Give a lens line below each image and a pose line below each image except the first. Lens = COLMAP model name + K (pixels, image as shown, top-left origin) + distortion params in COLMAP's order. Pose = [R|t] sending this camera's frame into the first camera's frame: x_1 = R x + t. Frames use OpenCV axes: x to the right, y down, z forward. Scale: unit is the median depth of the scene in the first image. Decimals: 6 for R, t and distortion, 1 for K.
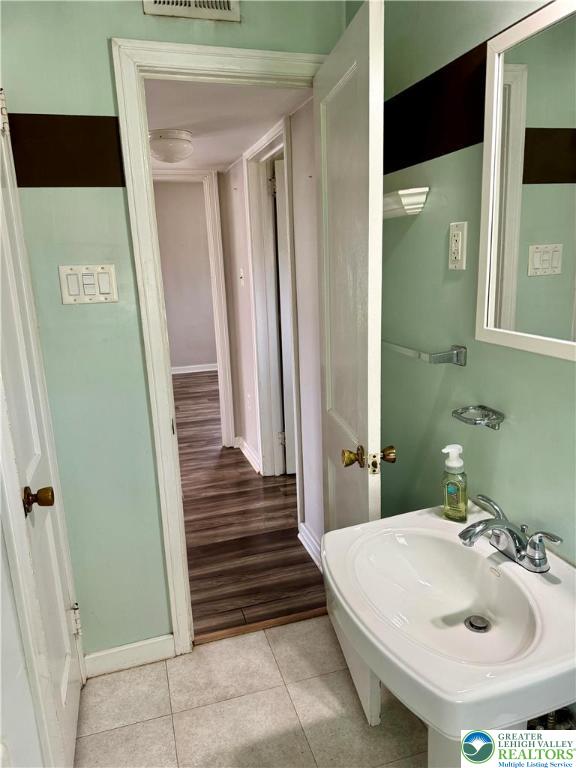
lens RADIAL K [[546.0, 0, 288.0], [0, 546.0, 384.0], [0, 0, 1]] dist [0.076571, -0.148806]
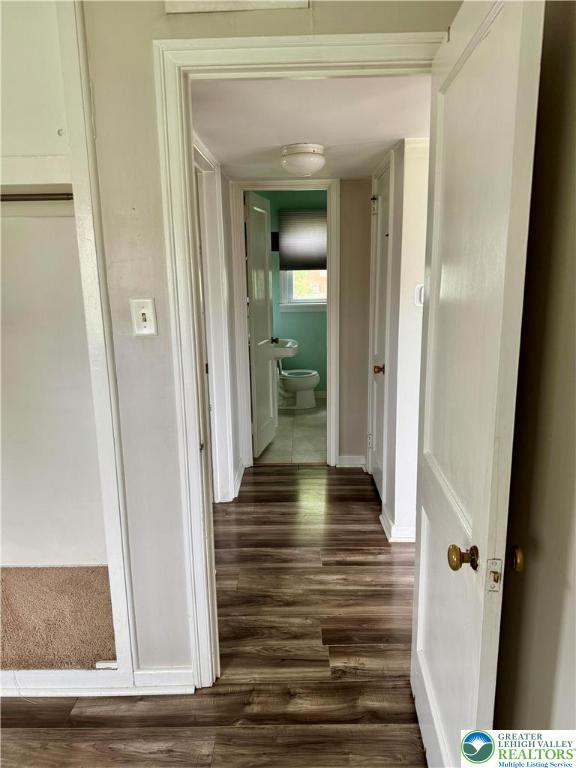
lens RADIAL K [[546.0, 0, 288.0], [0, 546.0, 384.0], [0, 0, 1]] dist [0.076571, -0.148806]
pose [[-0.950273, -0.011562, 0.311204, -0.394809], [0.122831, 0.904378, 0.408671, -0.372487], [-0.286171, 0.426575, -0.857986, 1.590834]]
